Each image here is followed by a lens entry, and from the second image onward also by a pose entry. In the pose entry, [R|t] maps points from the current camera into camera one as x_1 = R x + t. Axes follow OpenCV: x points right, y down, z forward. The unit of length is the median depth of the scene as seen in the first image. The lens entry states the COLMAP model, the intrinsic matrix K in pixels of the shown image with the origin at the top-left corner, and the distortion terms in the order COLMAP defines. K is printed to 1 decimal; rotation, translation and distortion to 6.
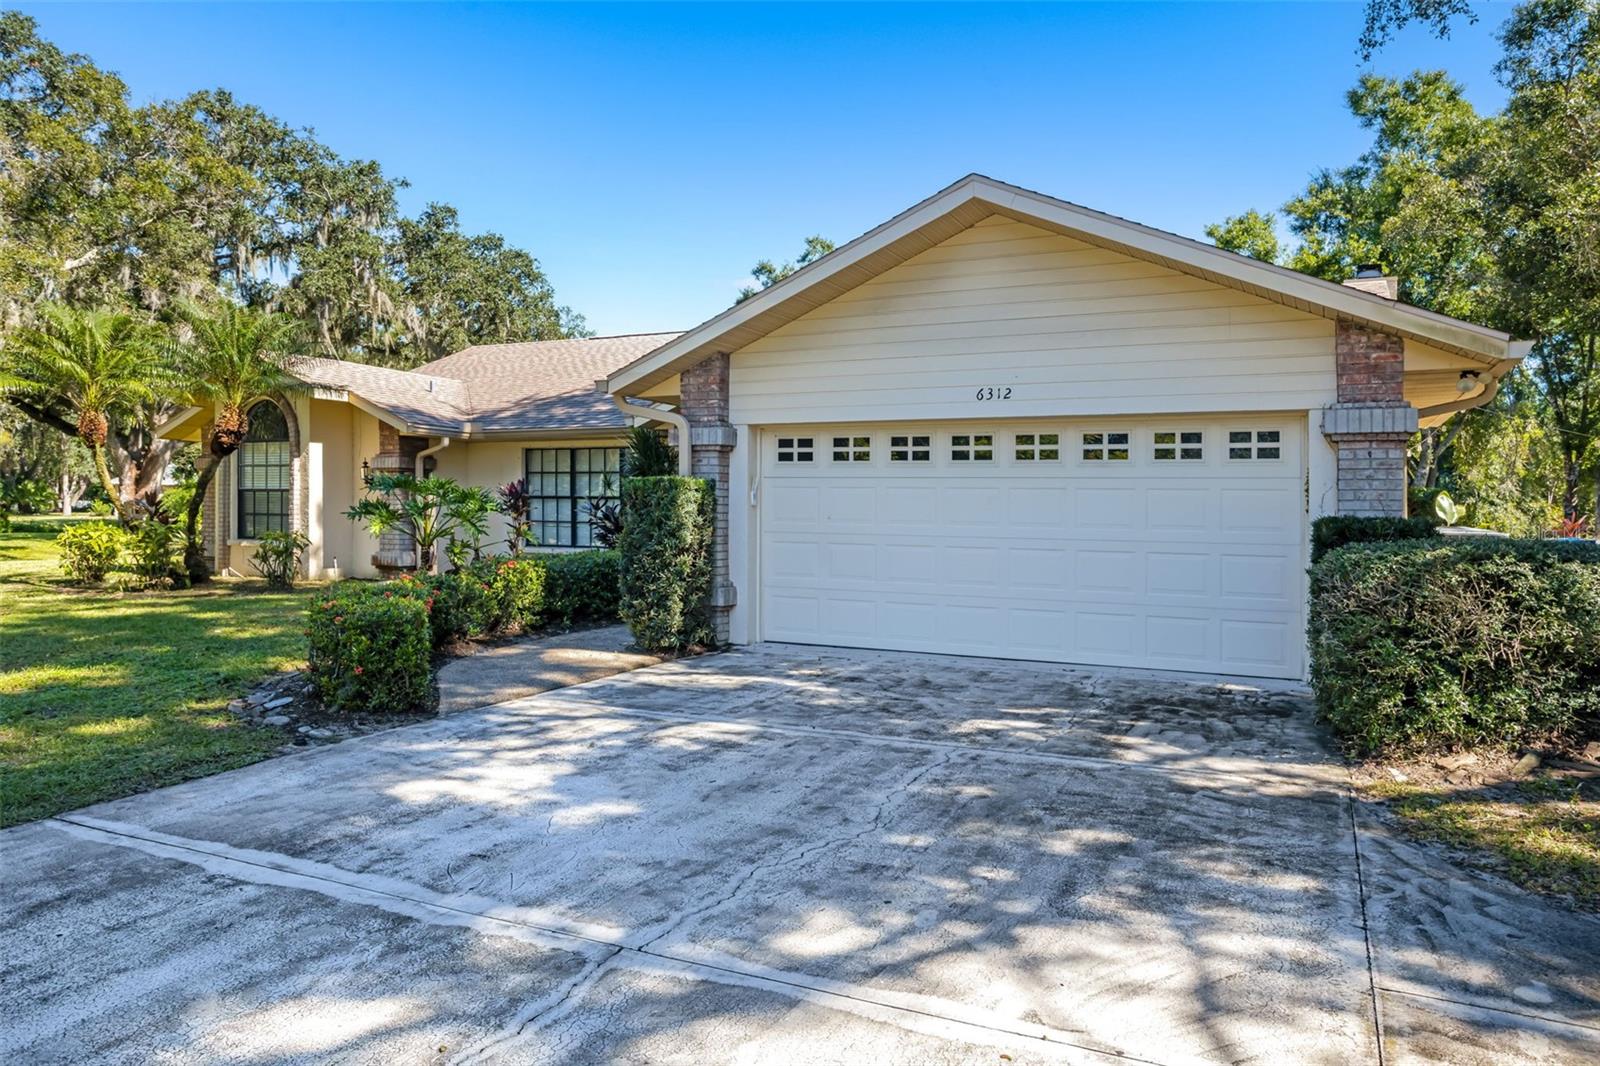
lens RADIAL K [[1065.5, 0, 839.2], [0, 1065.5, 553.9], [0, 0, 1]] dist [-0.019091, 0.037833]
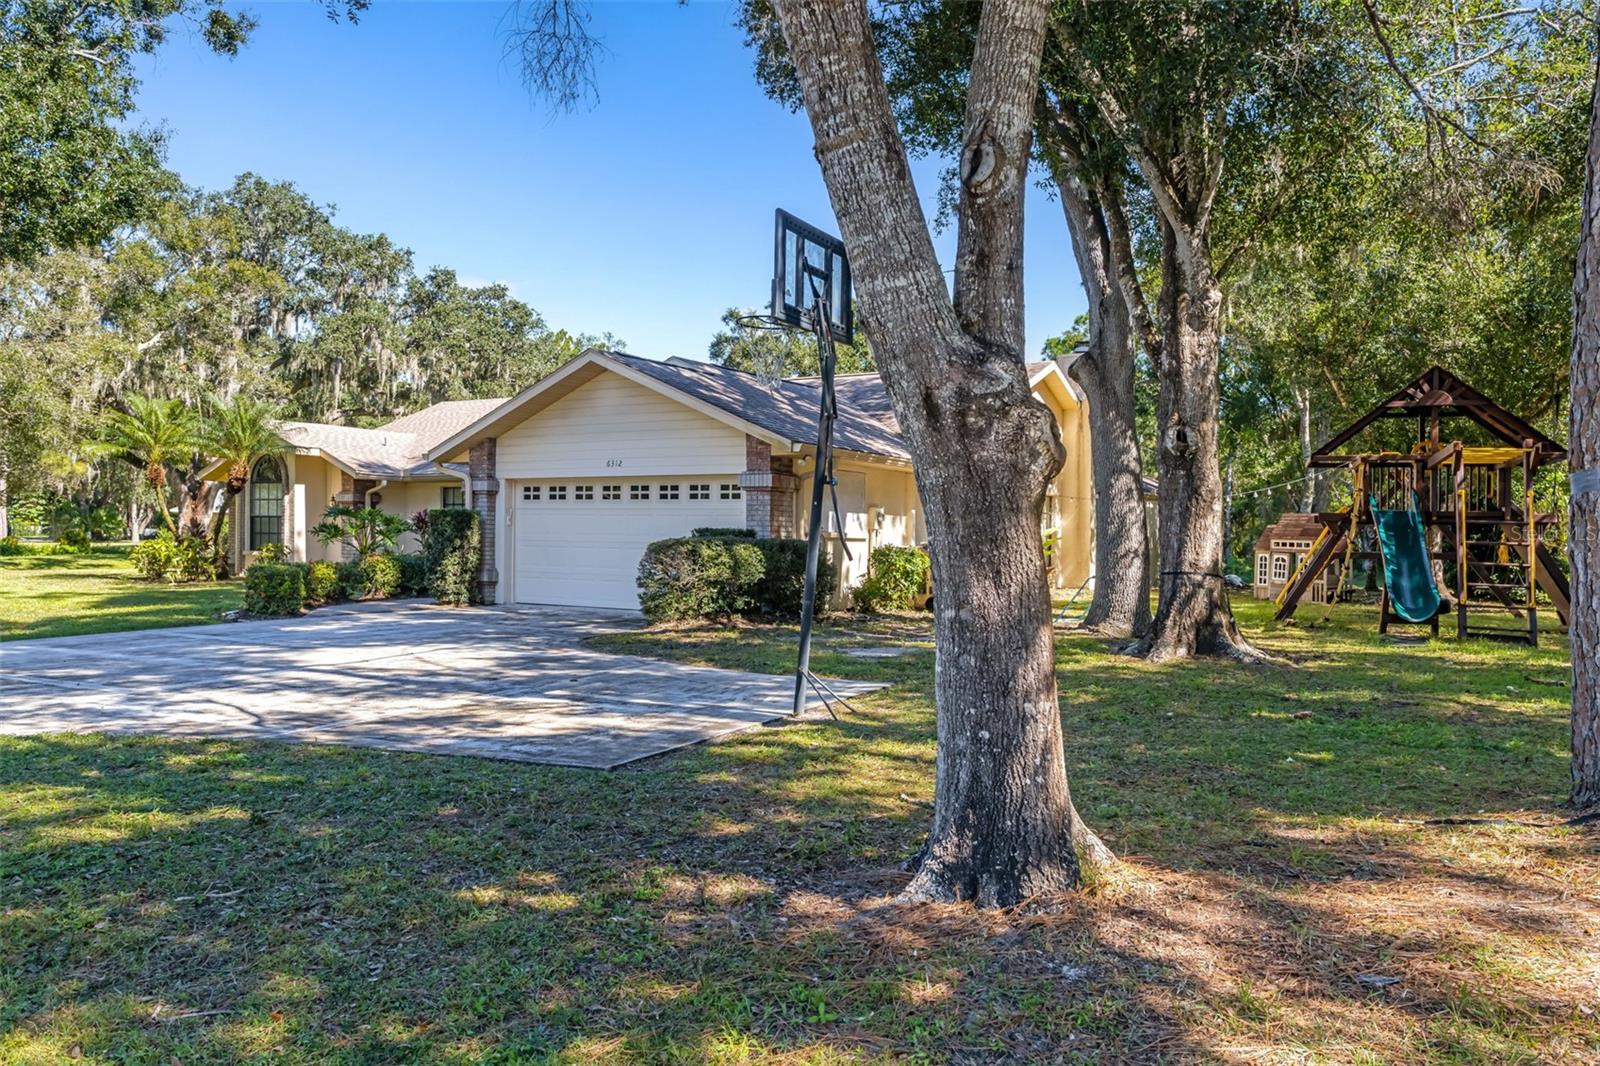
lens RADIAL K [[1111.6, 0, 778.6], [0, 1111.6, 594.4], [0, 0, 1]] dist [0.007865, 0.000561]
pose [[0.994634, 0.007089, -0.103209, 0.319607], [-0.006200, 0.999941, 0.008930, 0.028953], [0.103267, -0.008242, 0.994620, -0.451510]]
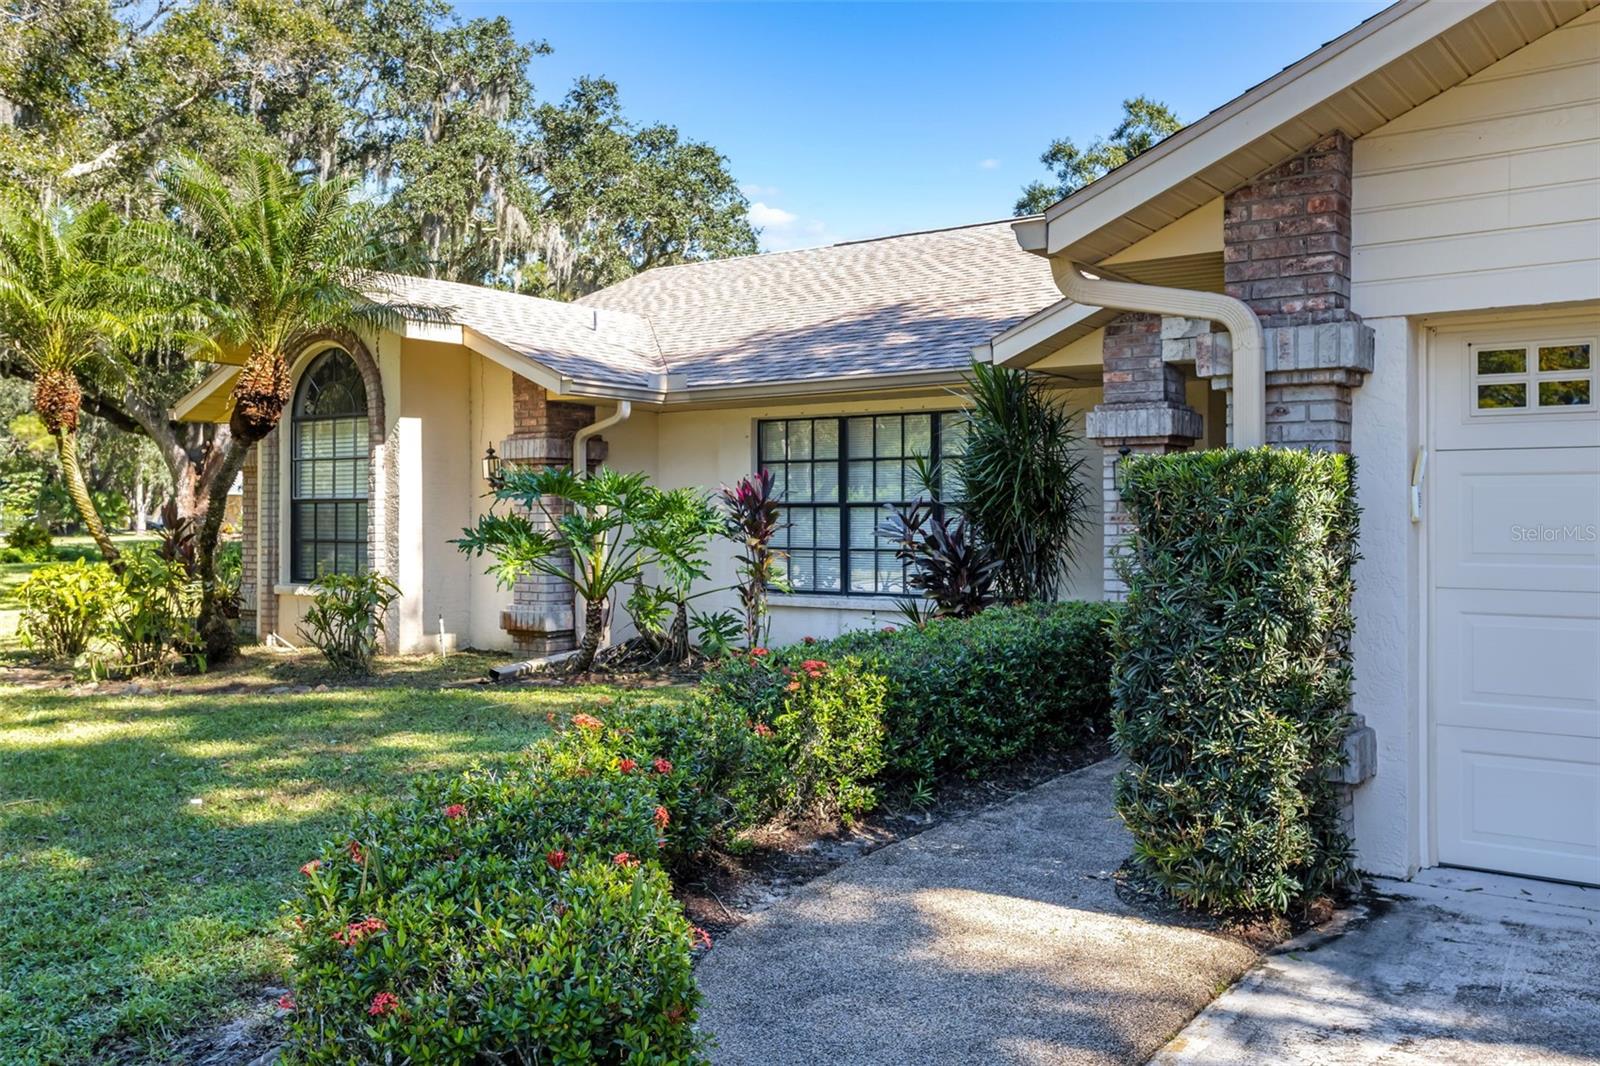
lens RADIAL K [[1501.7, 0, 842.1], [0, 1501.7, 555.8], [0, 0, 1]] dist [0.004737, 0.007193]
pose [[0.981862, -0.008736, -0.189394, -0.106352], [0.005796, 0.999854, -0.016070, -0.014691], [0.189507, 0.014681, 0.981770, 0.240732]]
